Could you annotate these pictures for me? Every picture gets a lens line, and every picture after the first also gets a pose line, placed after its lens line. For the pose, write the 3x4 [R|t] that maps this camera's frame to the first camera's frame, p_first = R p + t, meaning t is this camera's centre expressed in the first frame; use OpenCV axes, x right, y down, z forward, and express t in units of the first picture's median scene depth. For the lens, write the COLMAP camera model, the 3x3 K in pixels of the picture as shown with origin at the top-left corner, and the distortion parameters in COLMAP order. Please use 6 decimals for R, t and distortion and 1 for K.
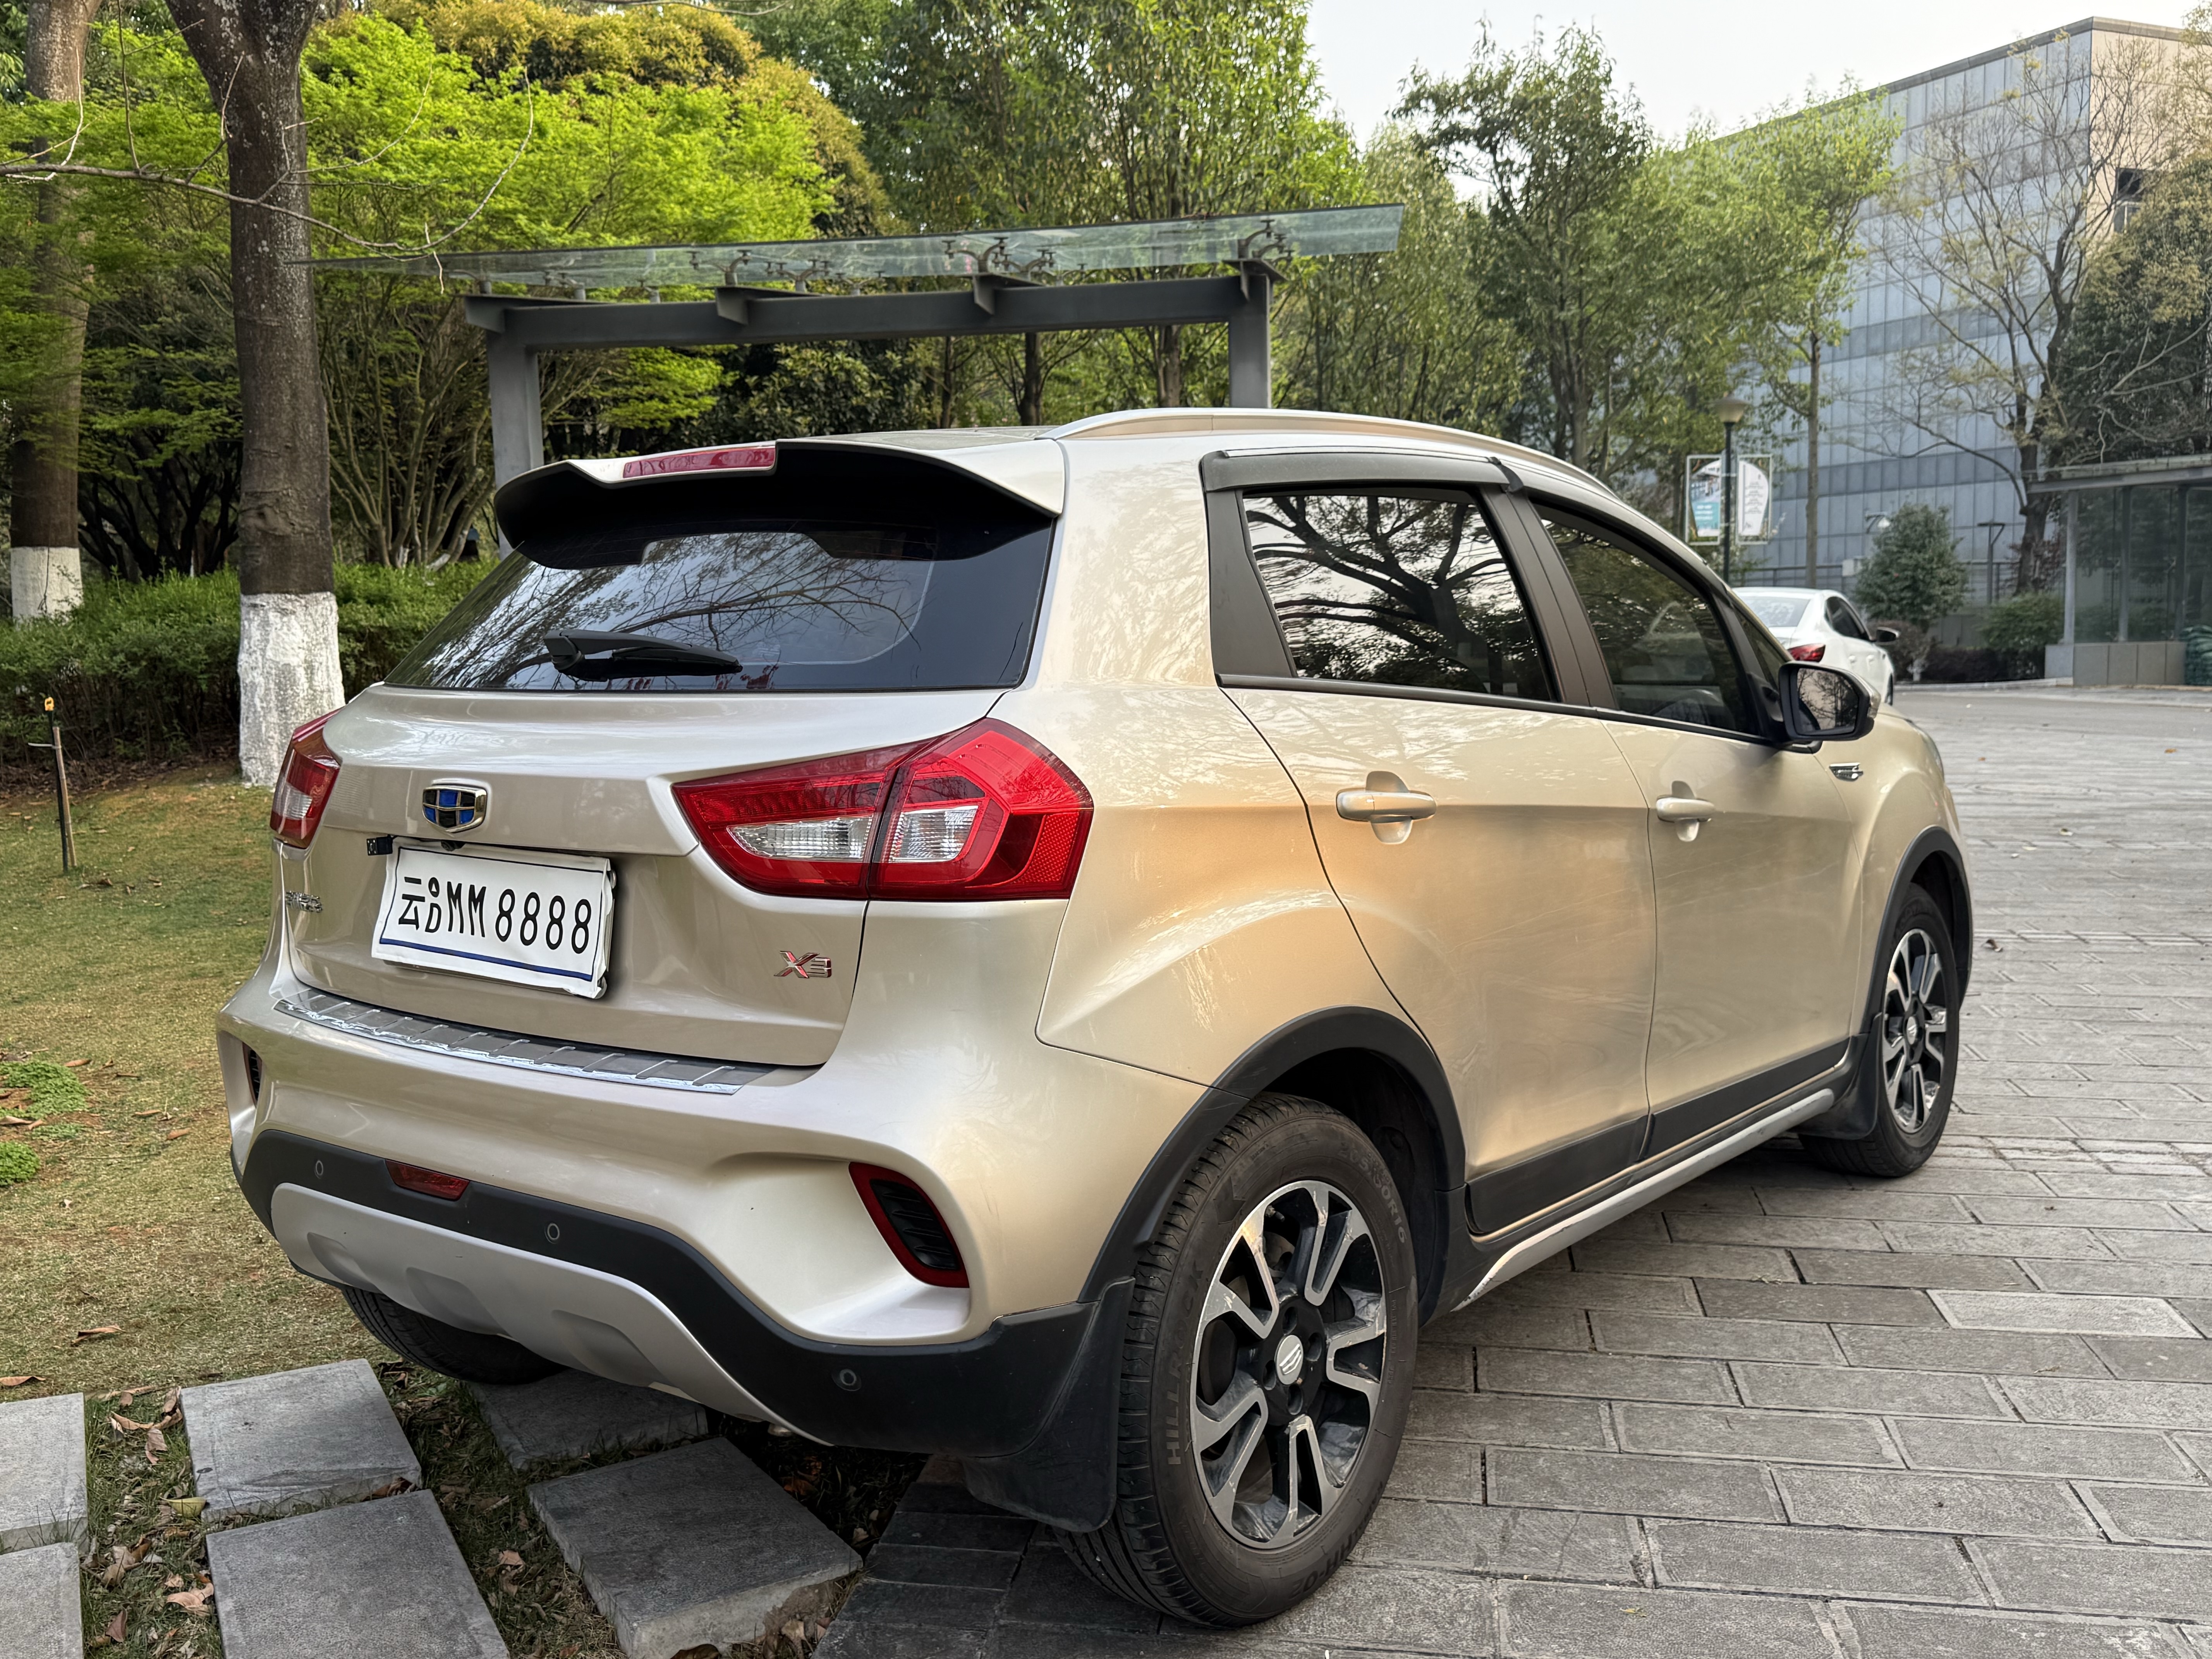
lens RADIAL K [[2069.6, 0, 1117.2], [0, 2069.6, 816.3], [0, 0, 1]] dist [0.004786, 0.000000]
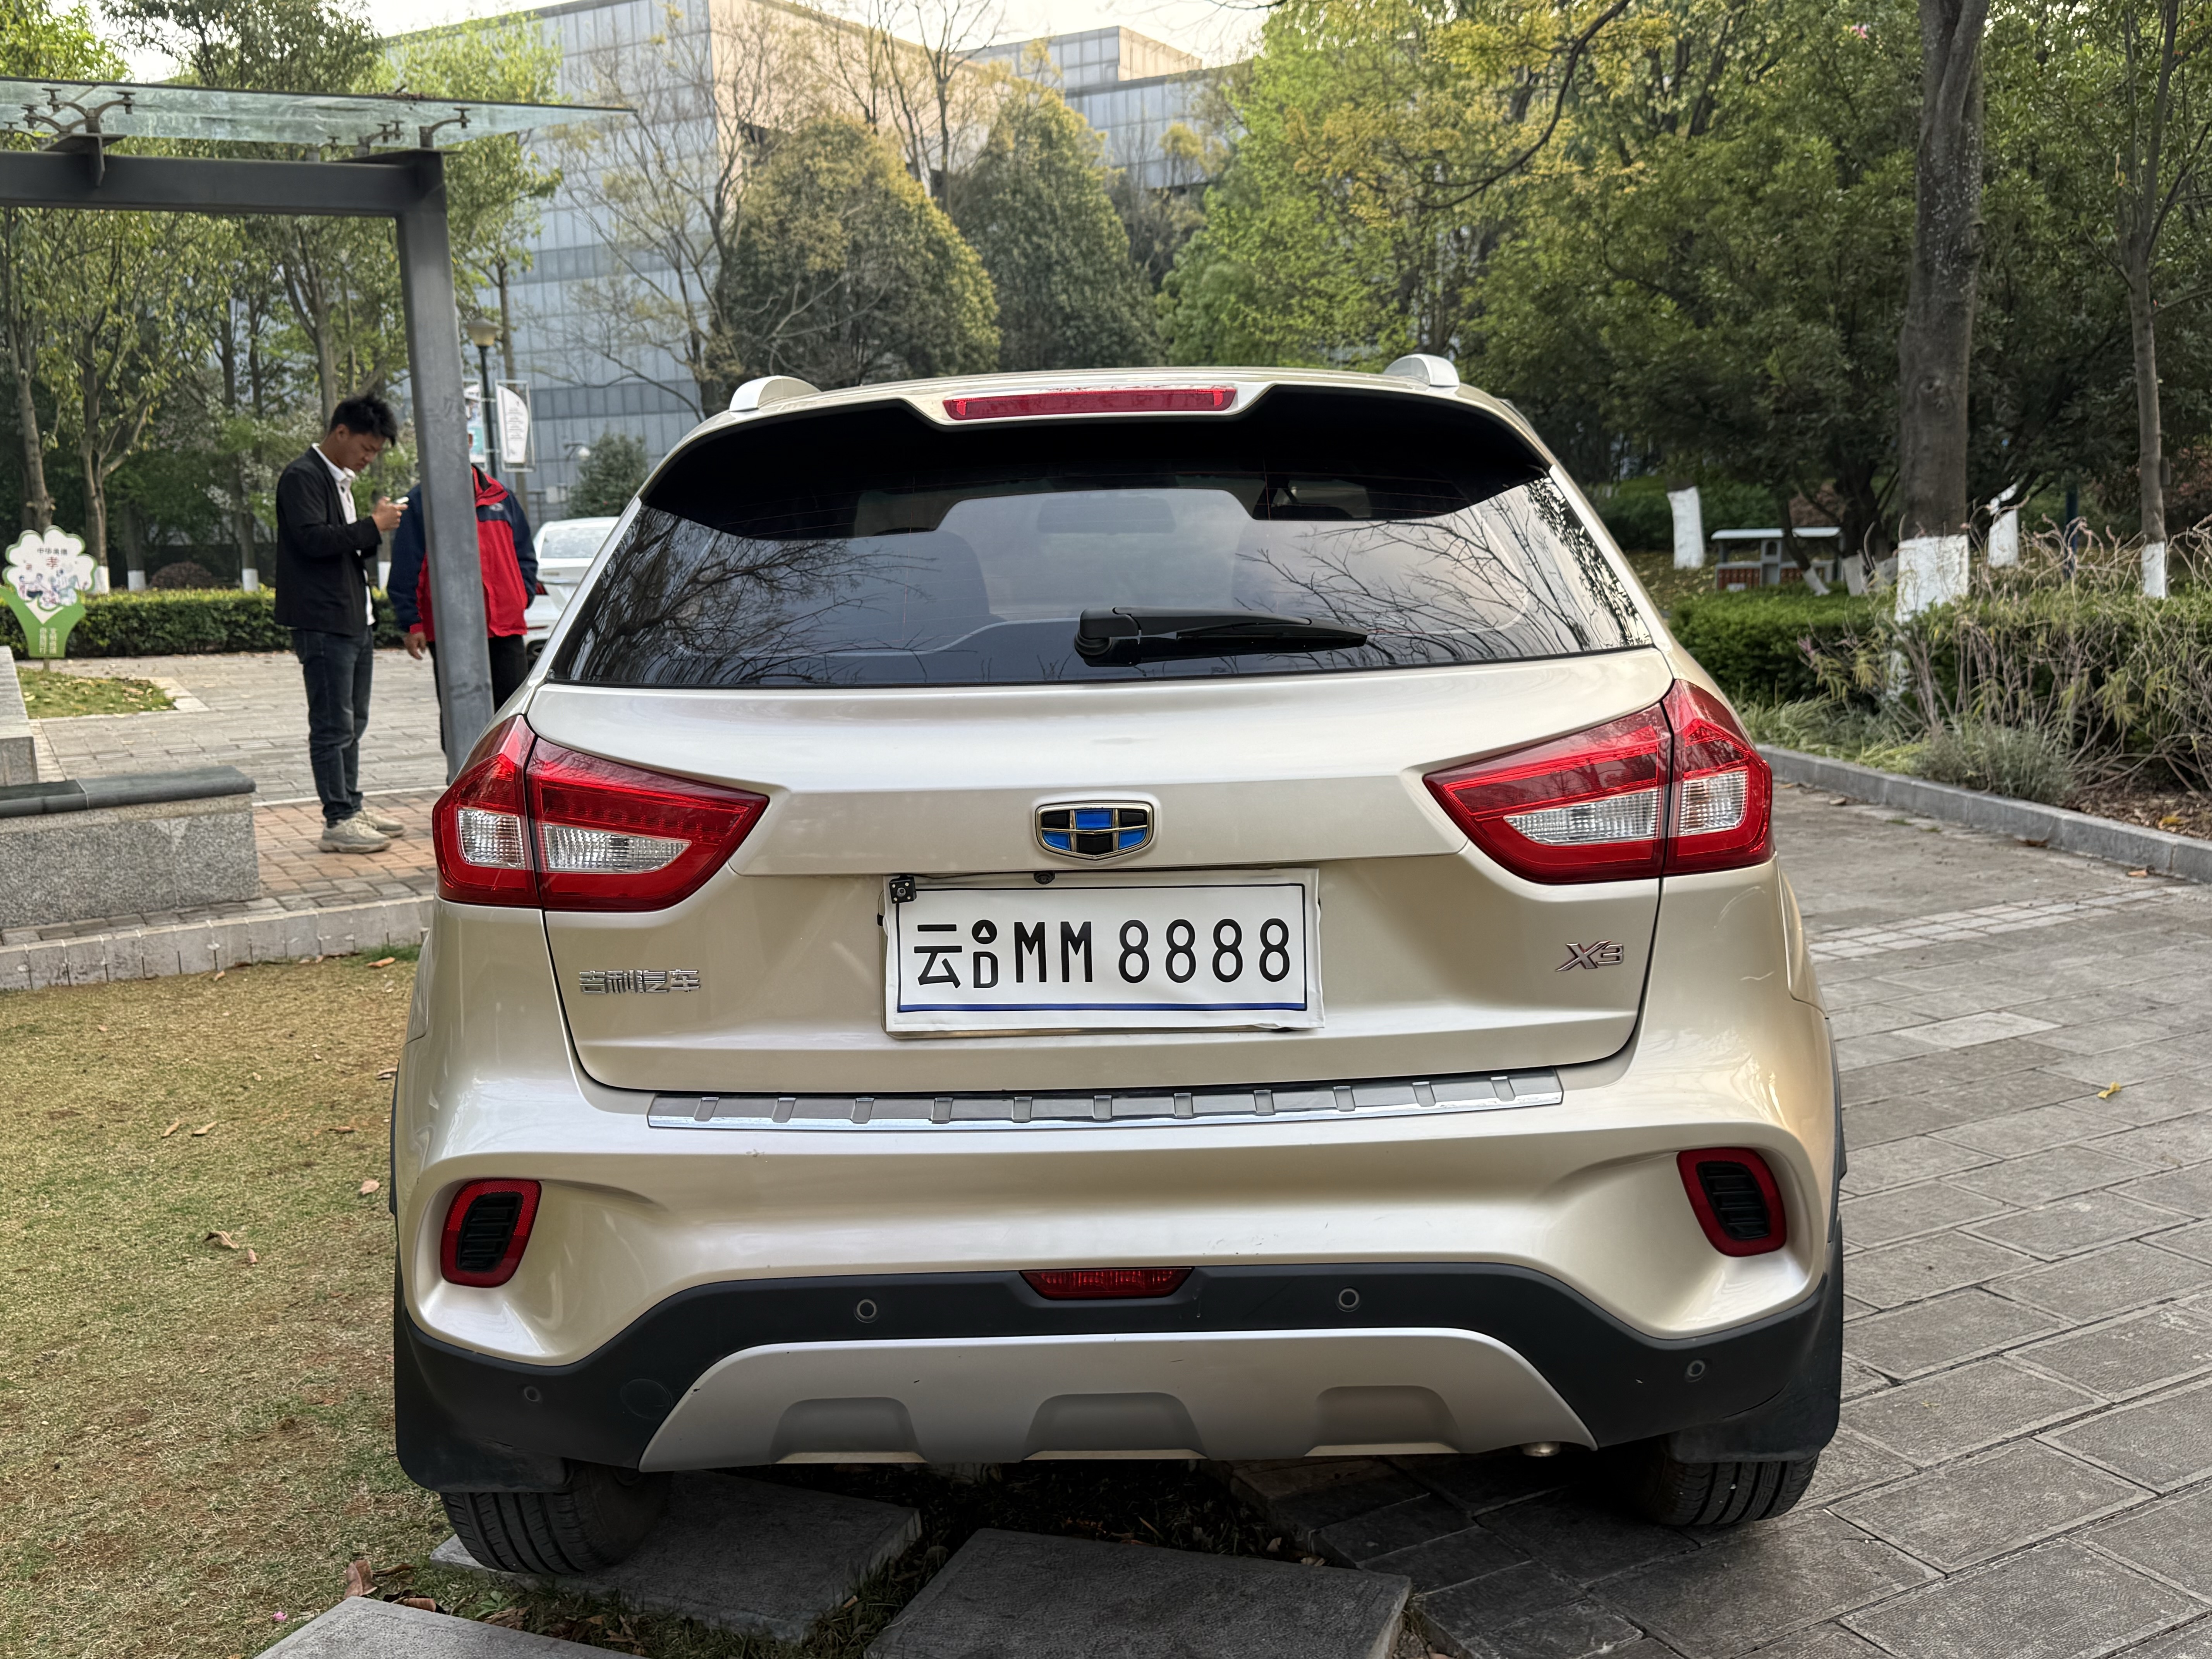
lens RADIAL K [[2069.6, 0, 1114.0], [0, 2069.6, 835.2], [0, 0, 1]] dist [0.004786, 0.000000]
pose [[0.791011, -0.099775, 0.603611, -0.758440], [0.072668, 0.994950, 0.069234, -0.054209], [-0.607470, -0.010902, 0.794267, 0.325142]]
